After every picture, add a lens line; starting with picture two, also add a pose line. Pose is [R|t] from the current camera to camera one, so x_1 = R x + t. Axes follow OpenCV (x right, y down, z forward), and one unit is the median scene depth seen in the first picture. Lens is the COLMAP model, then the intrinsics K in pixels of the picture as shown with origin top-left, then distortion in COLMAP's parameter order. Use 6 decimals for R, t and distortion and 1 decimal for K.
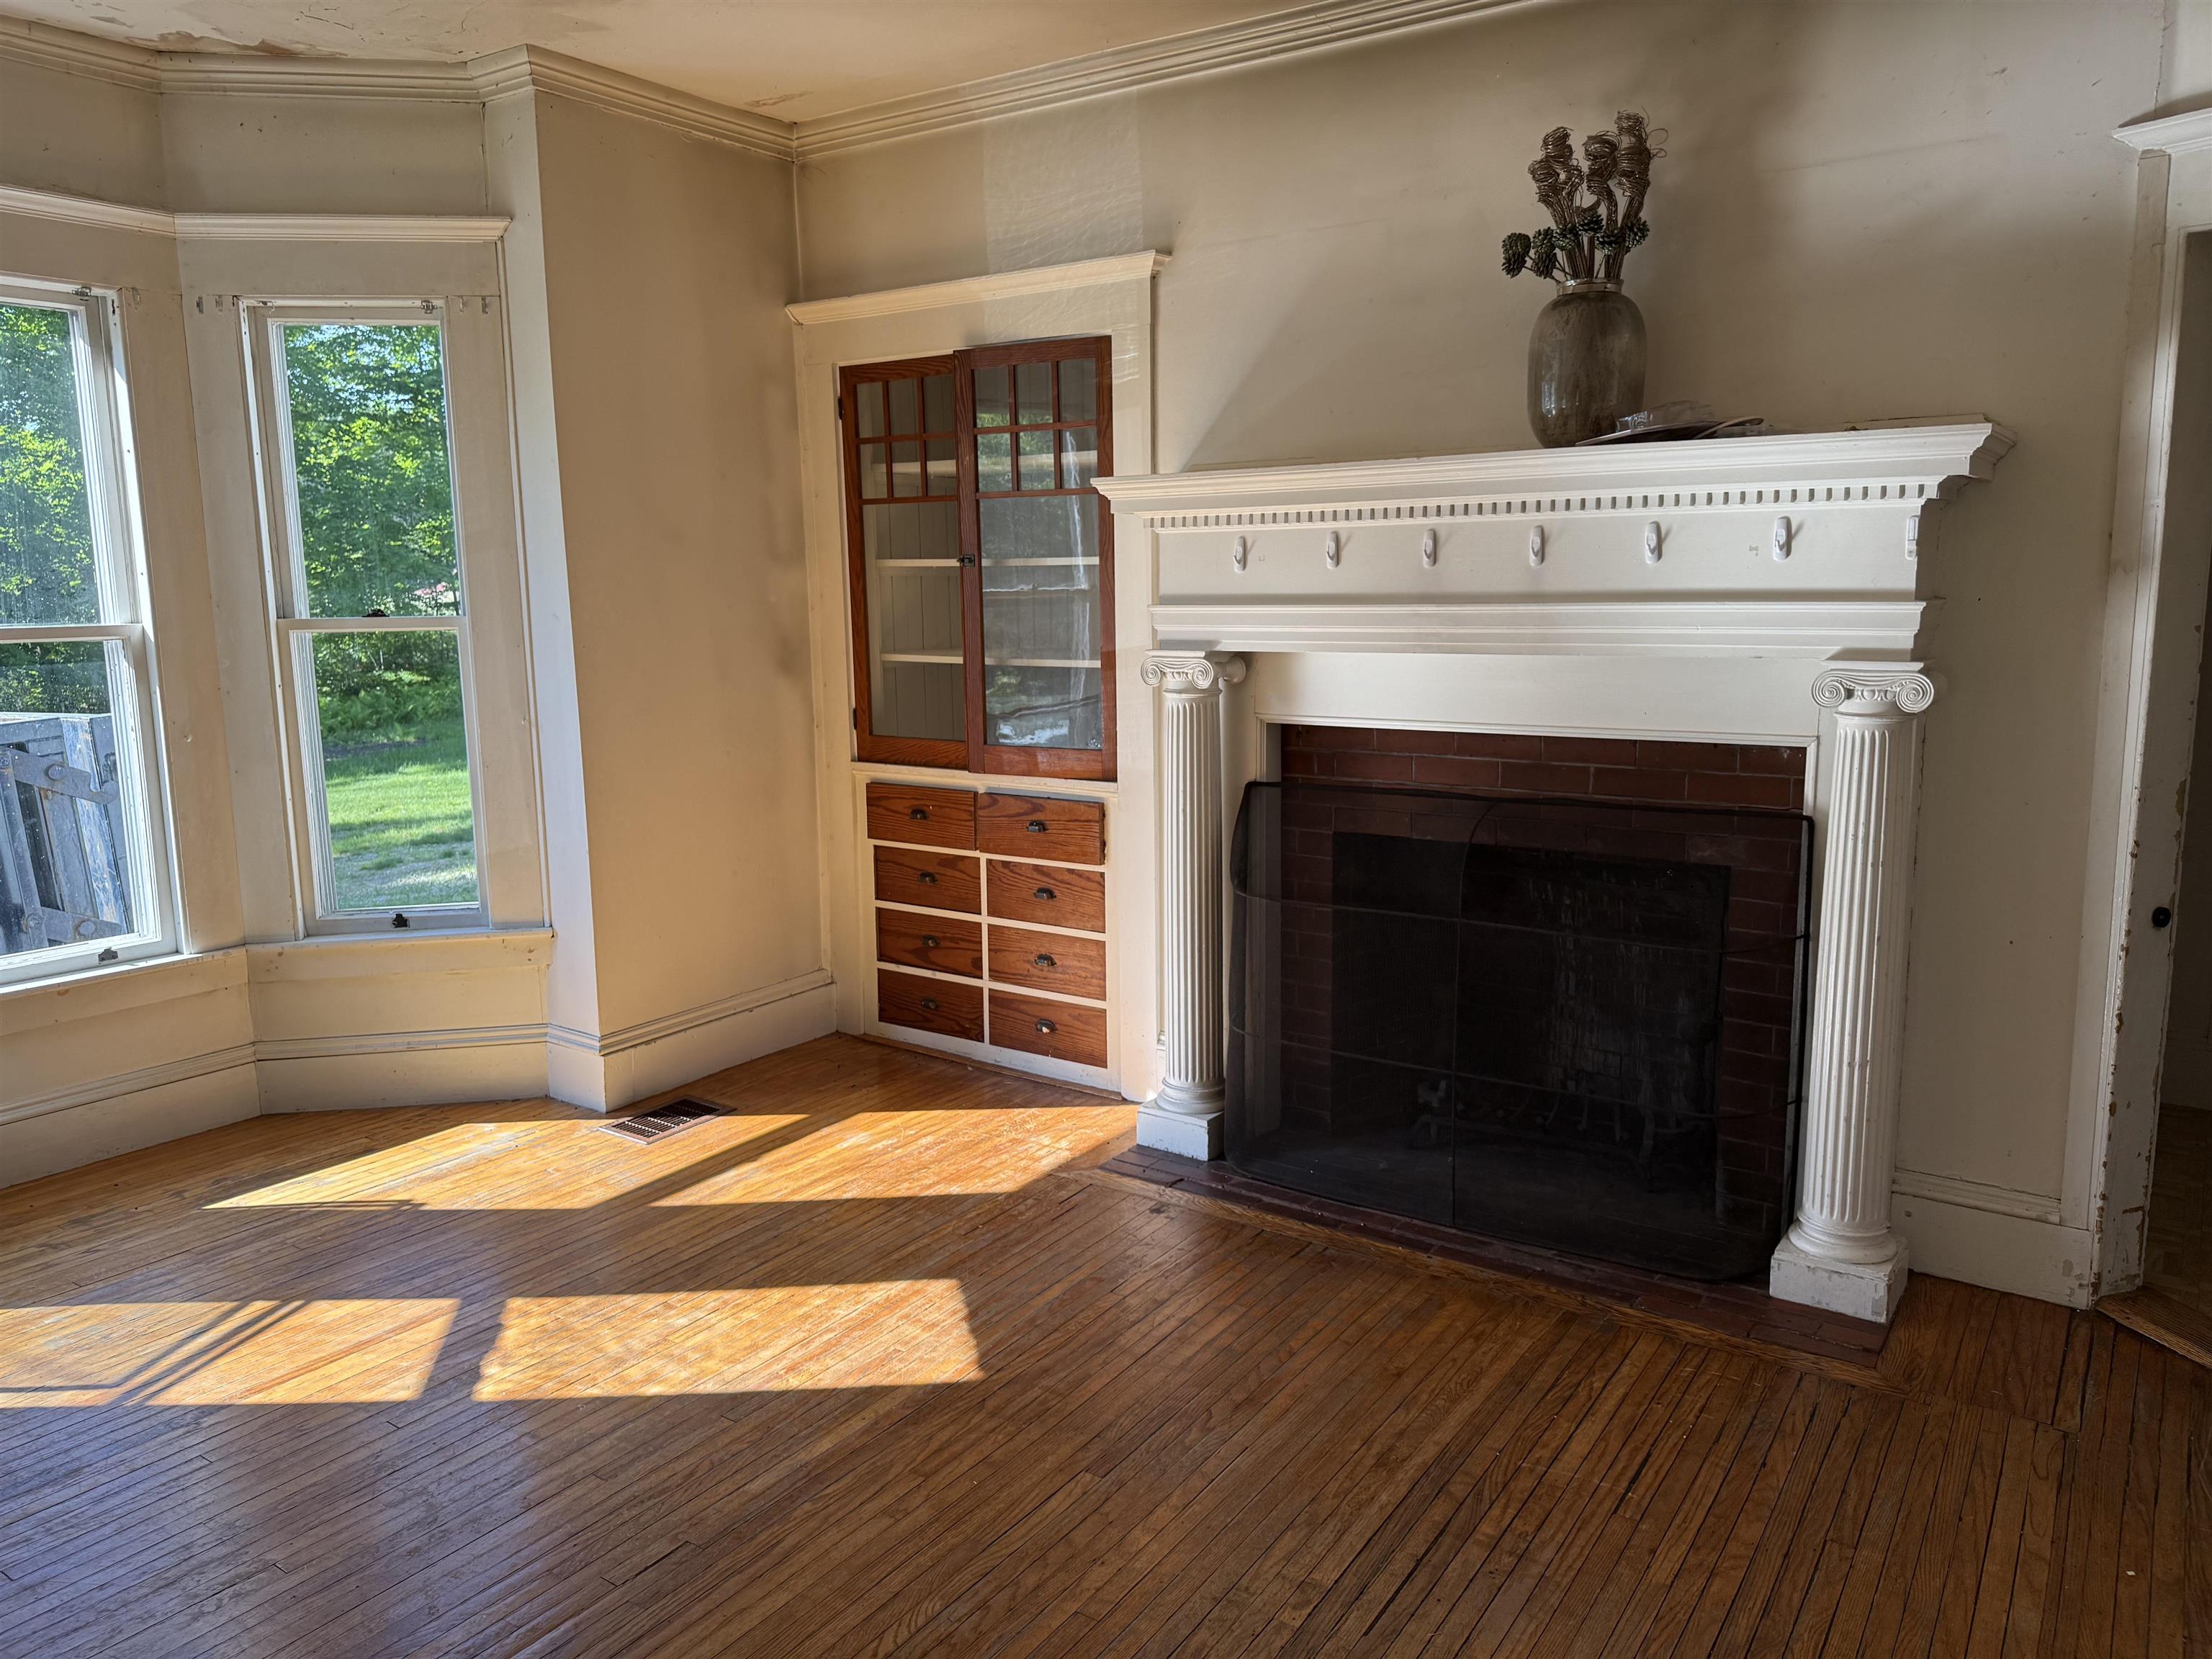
lens RADIAL K [[1565.8, 0, 1106.0], [0, 1565.8, 829.5], [0, 0, 1]] dist [0.090451, -0.091536]
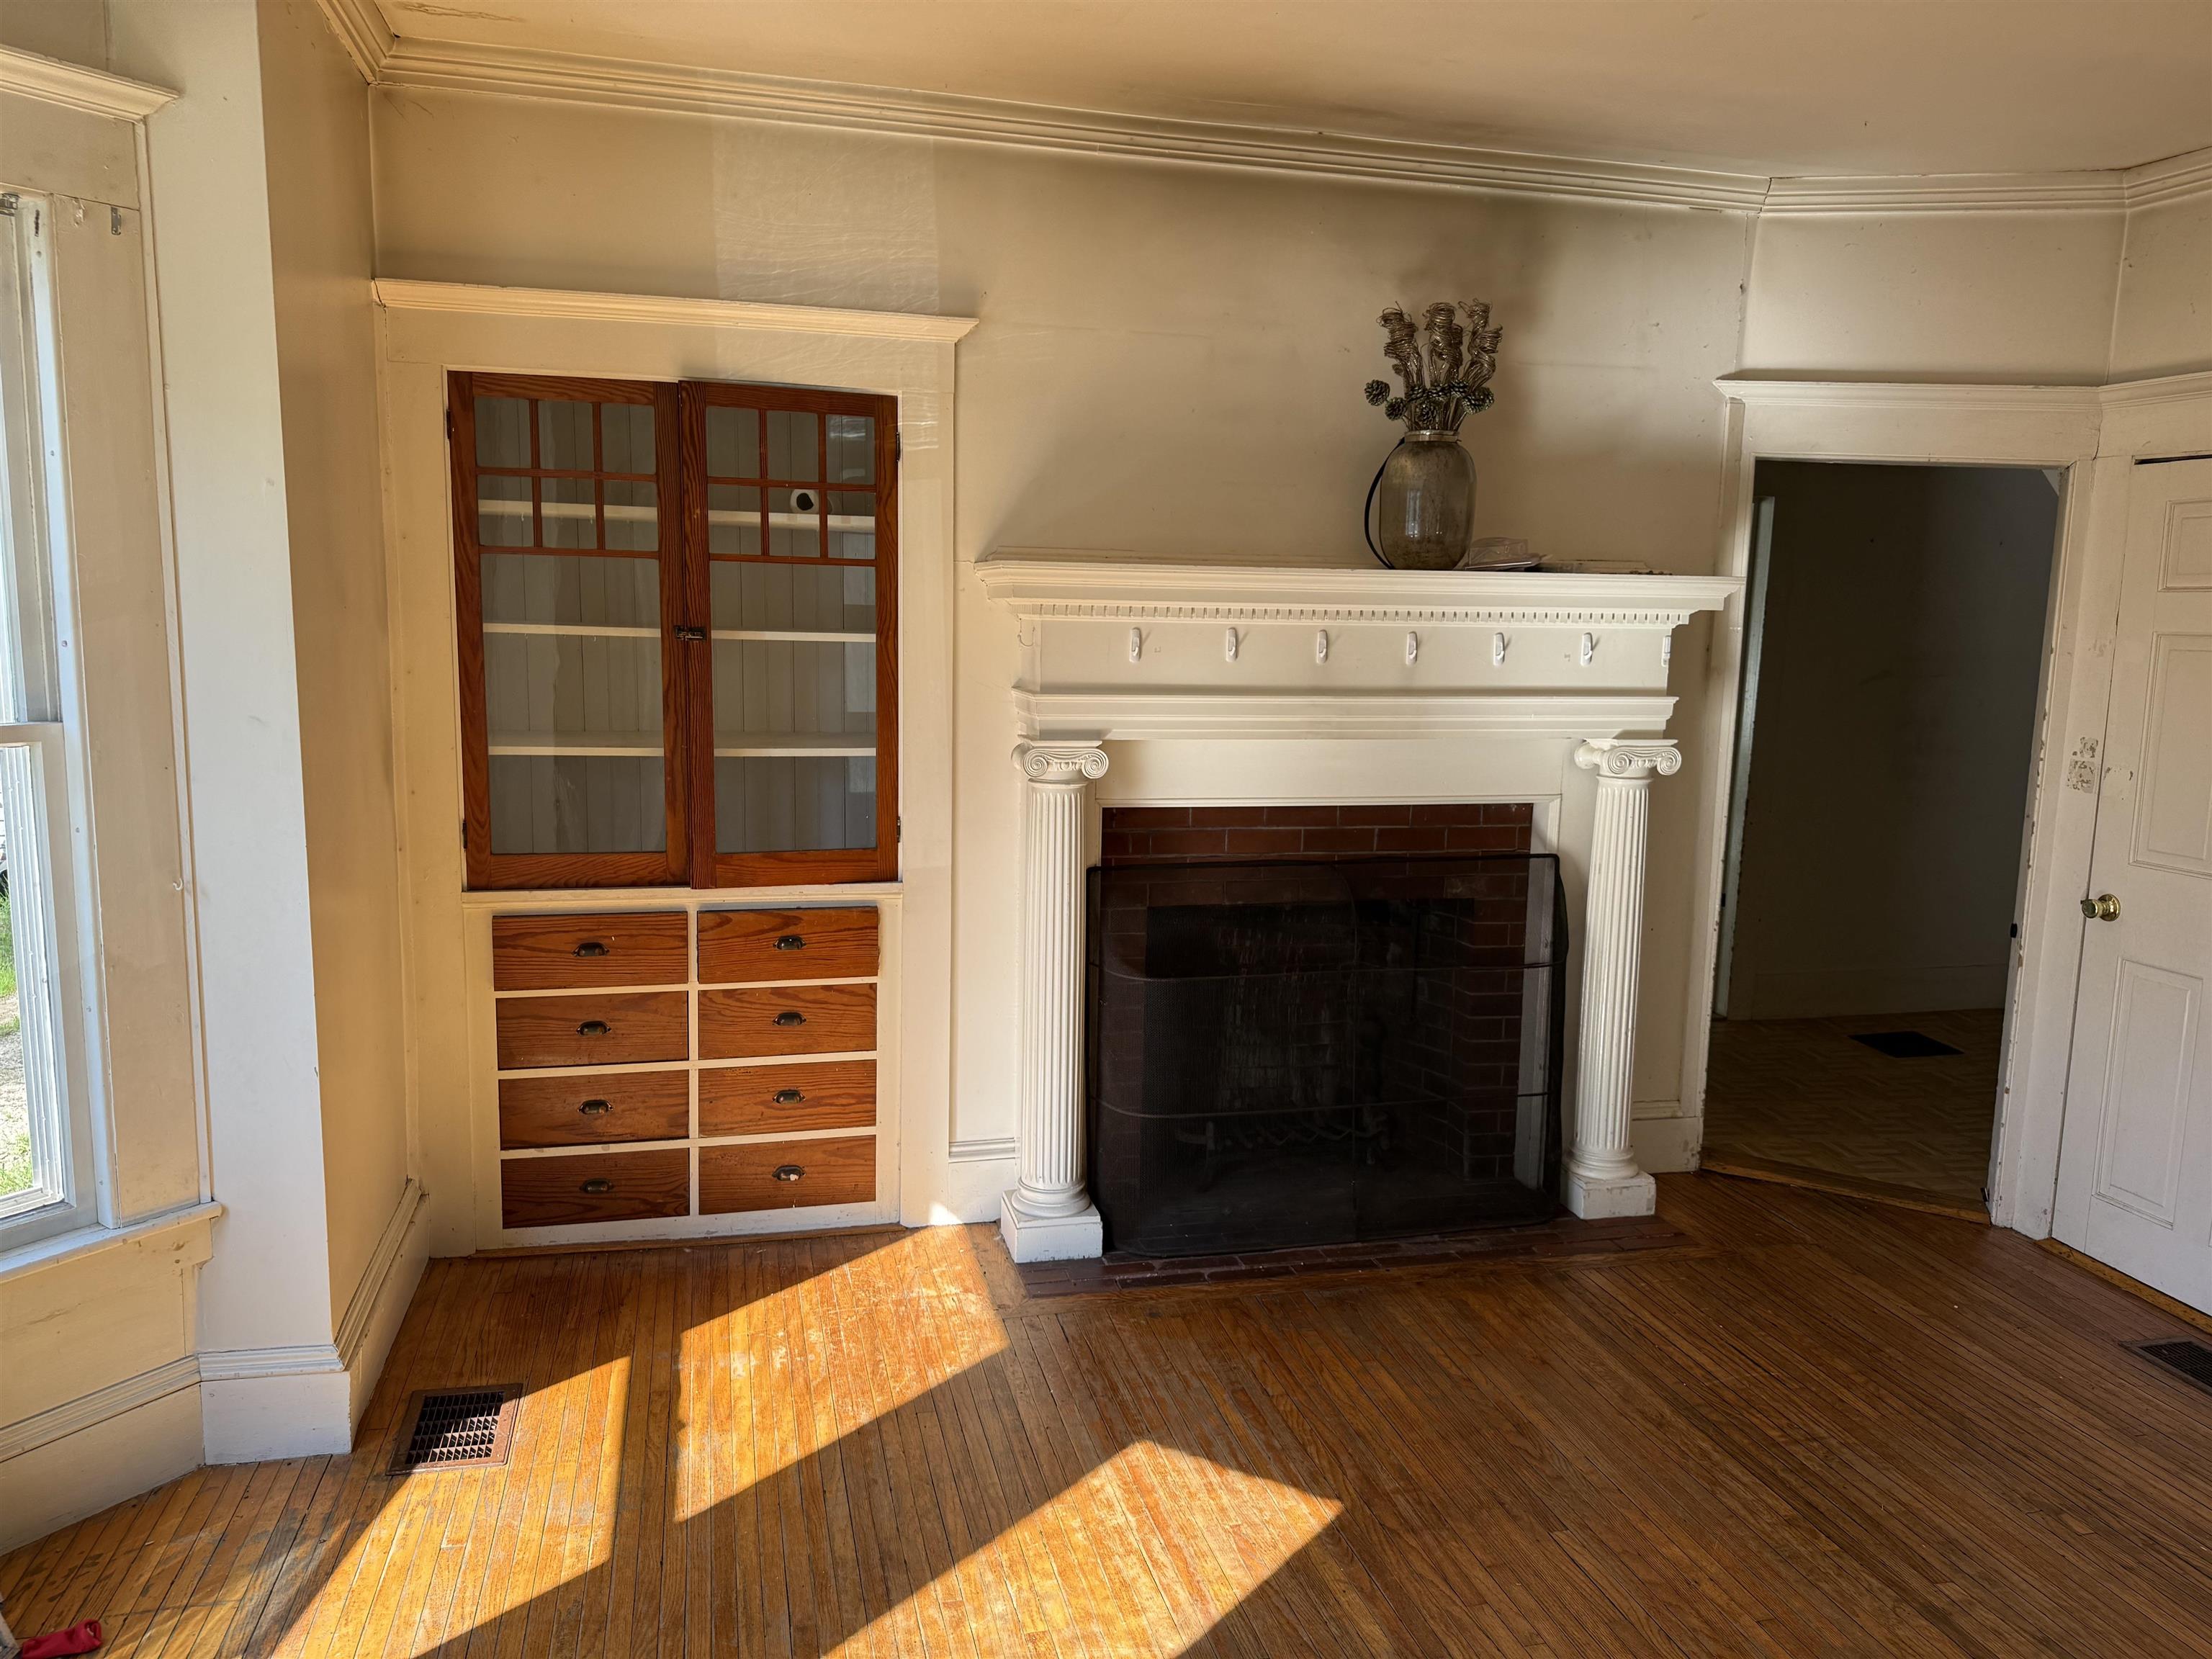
lens RADIAL K [[1580.1, 0, 1112.1], [0, 1580.1, 837.0], [0, 0, 1]] dist [0.139745, -0.228455]
pose [[0.659806, -0.084104, 0.746715, -0.648902], [0.092441, 0.995253, 0.030416, -0.079287], [-0.745728, 0.048959, 0.664449, 0.316957]]
